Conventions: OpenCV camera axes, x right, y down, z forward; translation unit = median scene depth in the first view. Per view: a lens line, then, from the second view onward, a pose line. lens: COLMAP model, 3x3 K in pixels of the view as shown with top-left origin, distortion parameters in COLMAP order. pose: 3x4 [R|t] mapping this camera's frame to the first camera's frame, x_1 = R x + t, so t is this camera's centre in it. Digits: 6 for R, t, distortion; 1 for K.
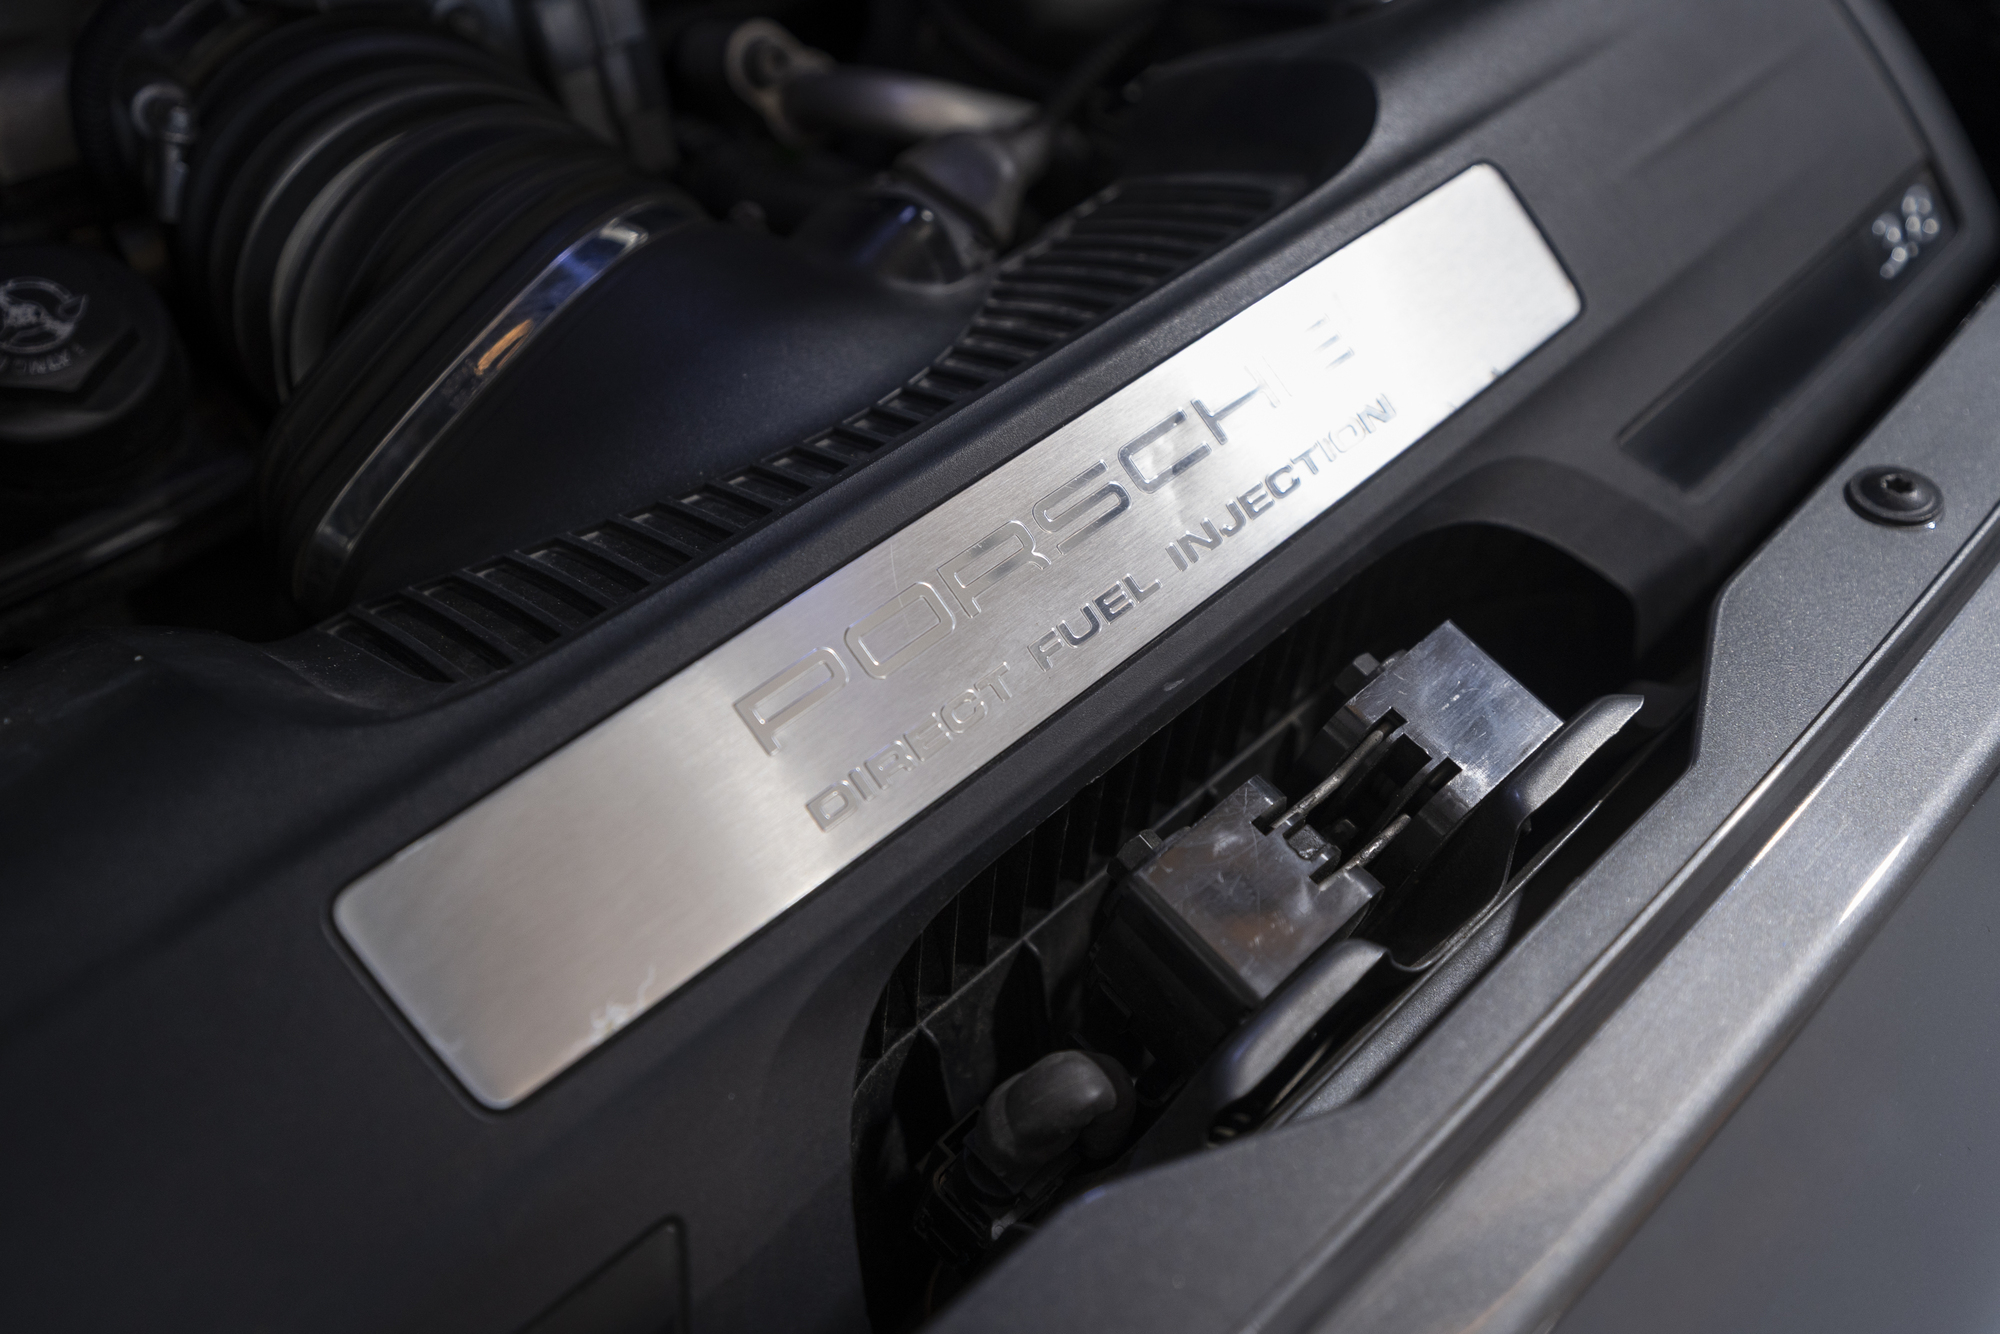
lens RADIAL K [[1586.4, 0, 1000.0], [0, 1586.4, 667.0], [0, 0, 1]] dist [-0.000738, 0.000196]
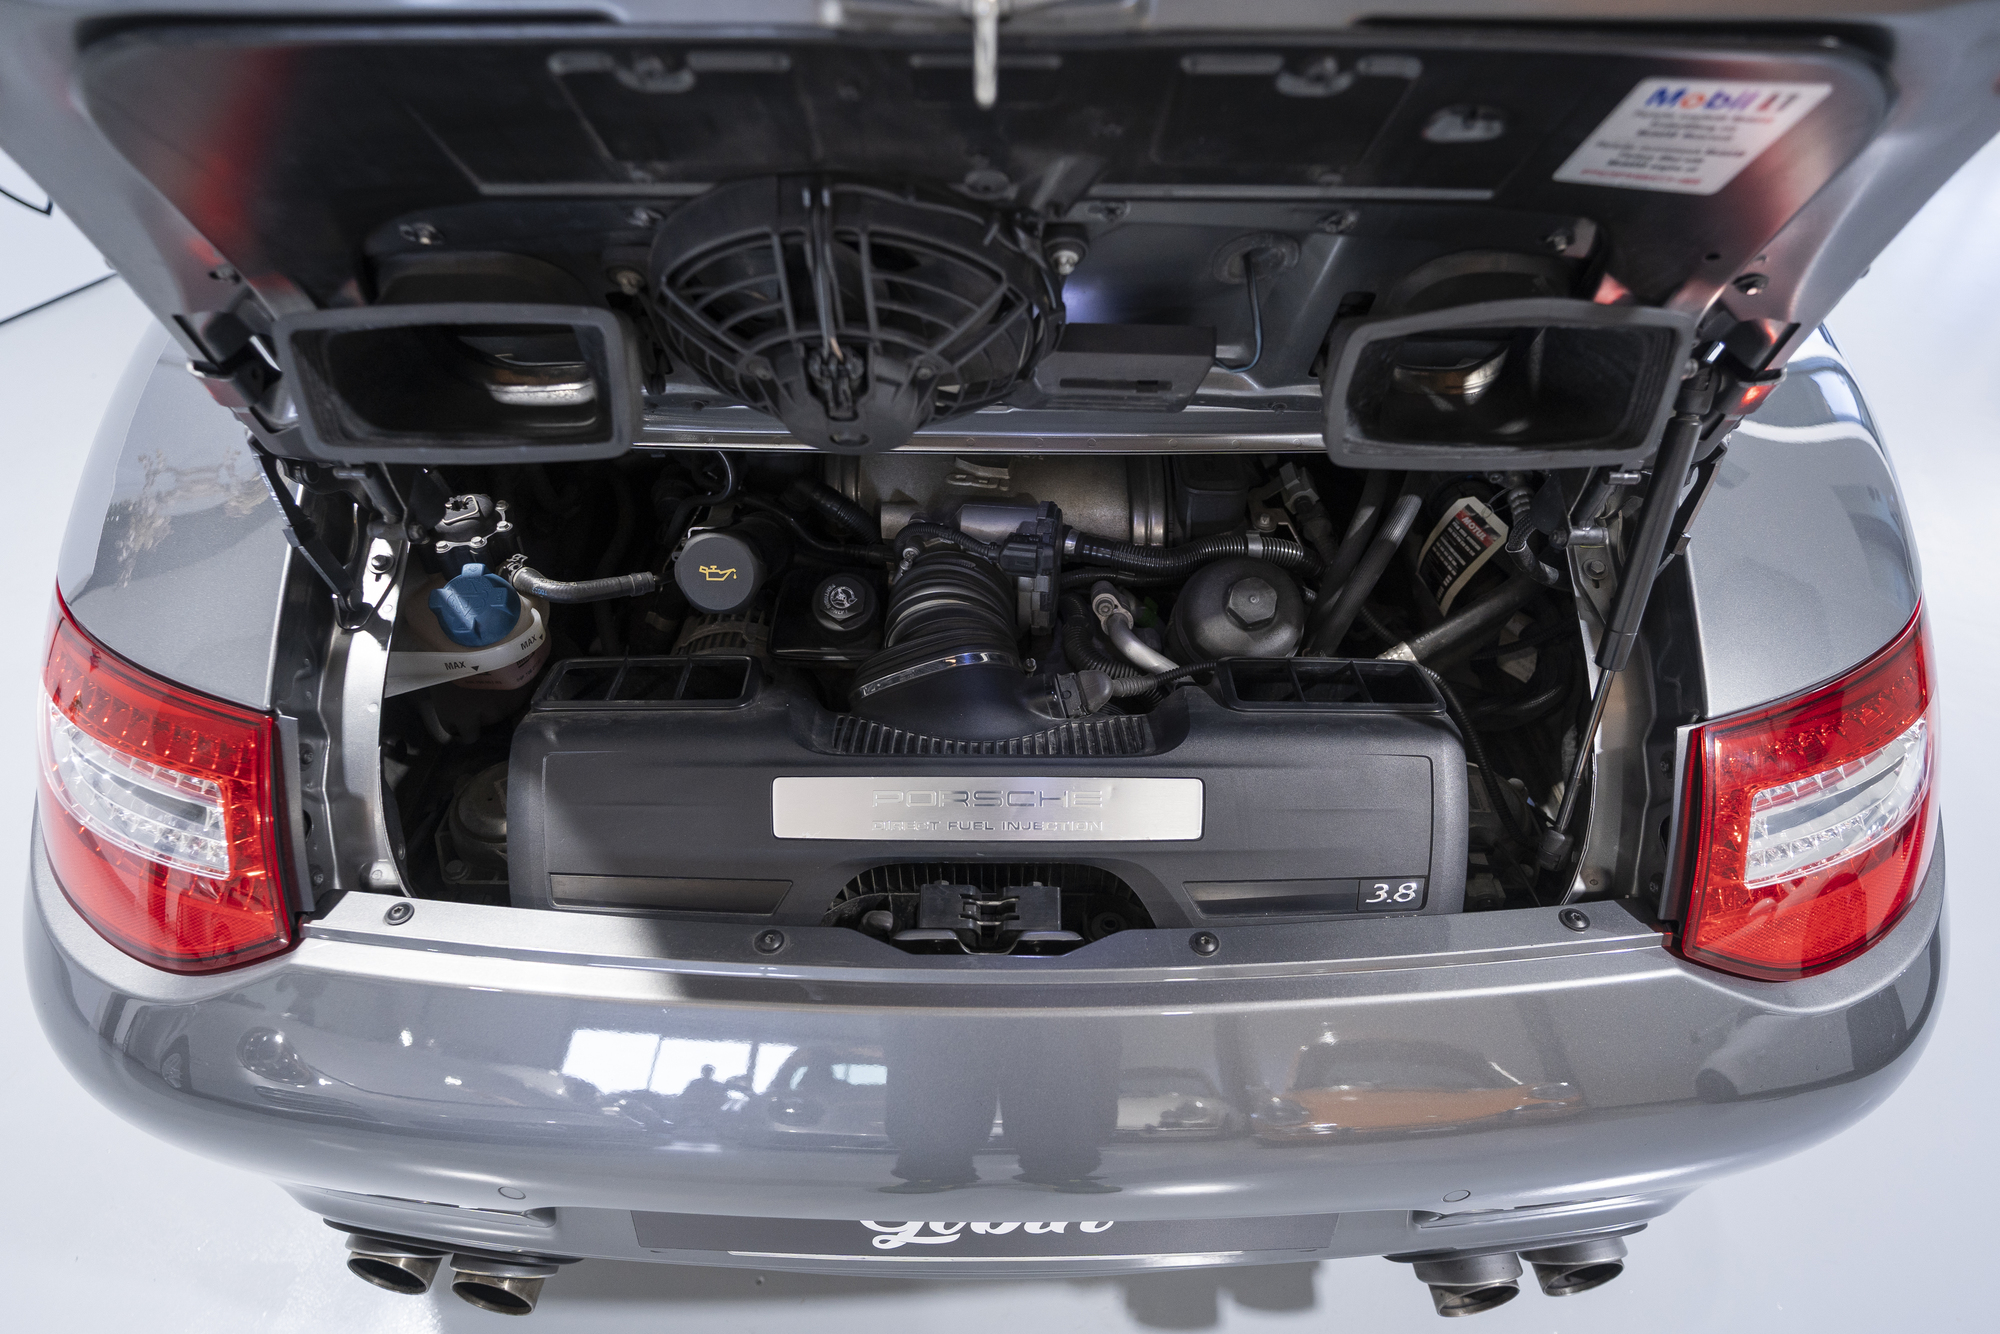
lens RADIAL K [[1103.9, 0, 1000.0], [0, 1103.9, 667.0], [0, 0, 1]] dist [0.000830, -0.000008]
pose [[0.727160, 0.501174, -0.469108, 0.935593], [-0.524408, 0.846534, 0.091519, -0.508719], [0.442983, 0.179455, 0.878386, -1.059201]]
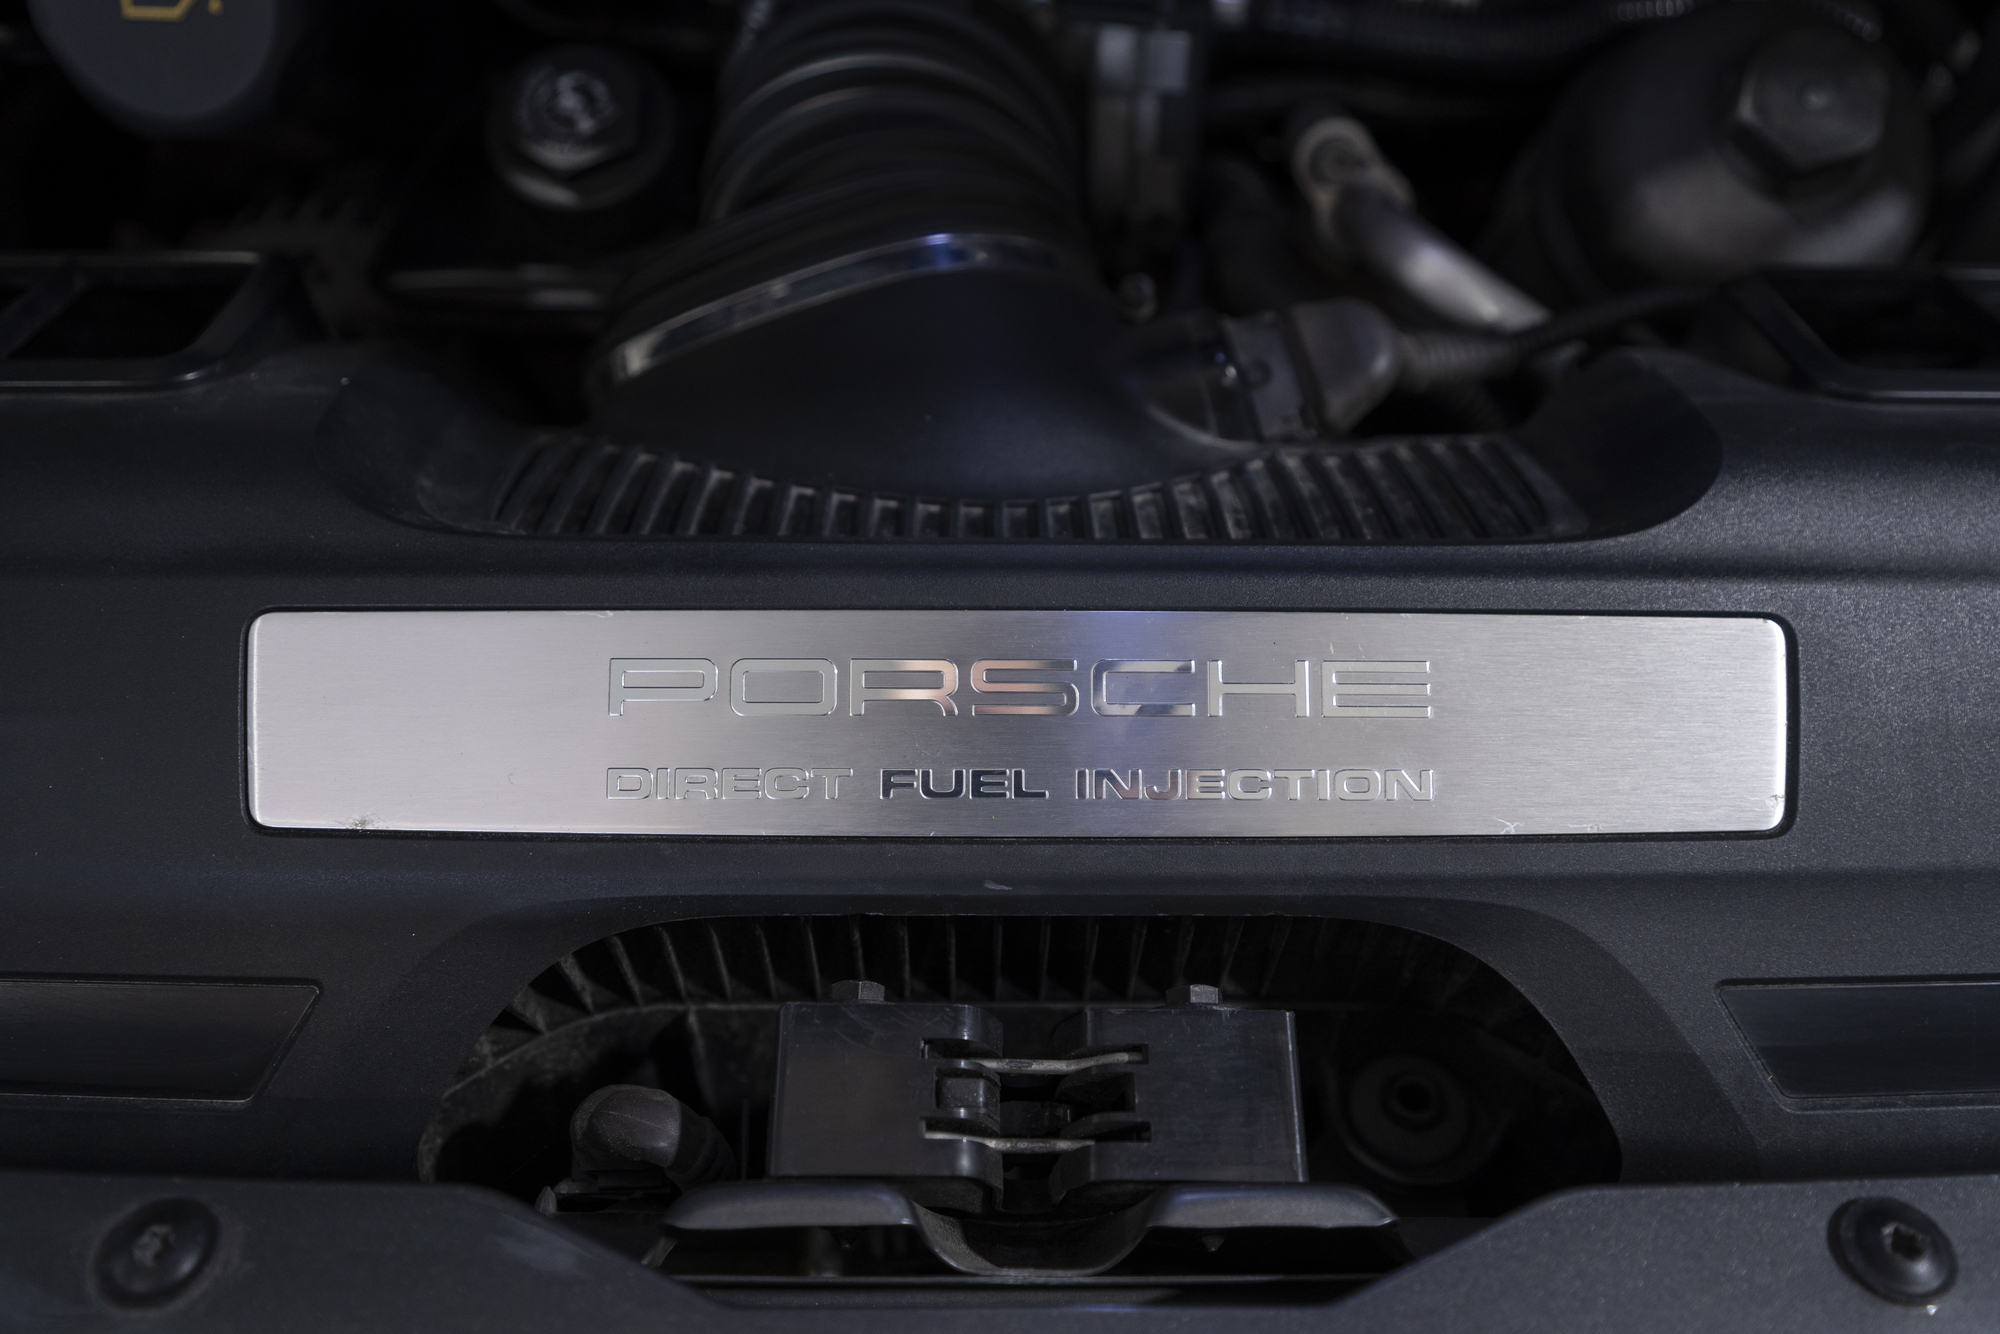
lens RADIAL K [[1586.4, 0, 1000.0], [0, 1586.4, 667.0], [0, 0, 1]] dist [-0.000738, 0.000196]
pose [[0.731302, 0.538390, -0.418728, 0.386767], [-0.525934, 0.836022, 0.156400, -0.222212], [0.434270, 0.105848, 0.894542, 0.080075]]
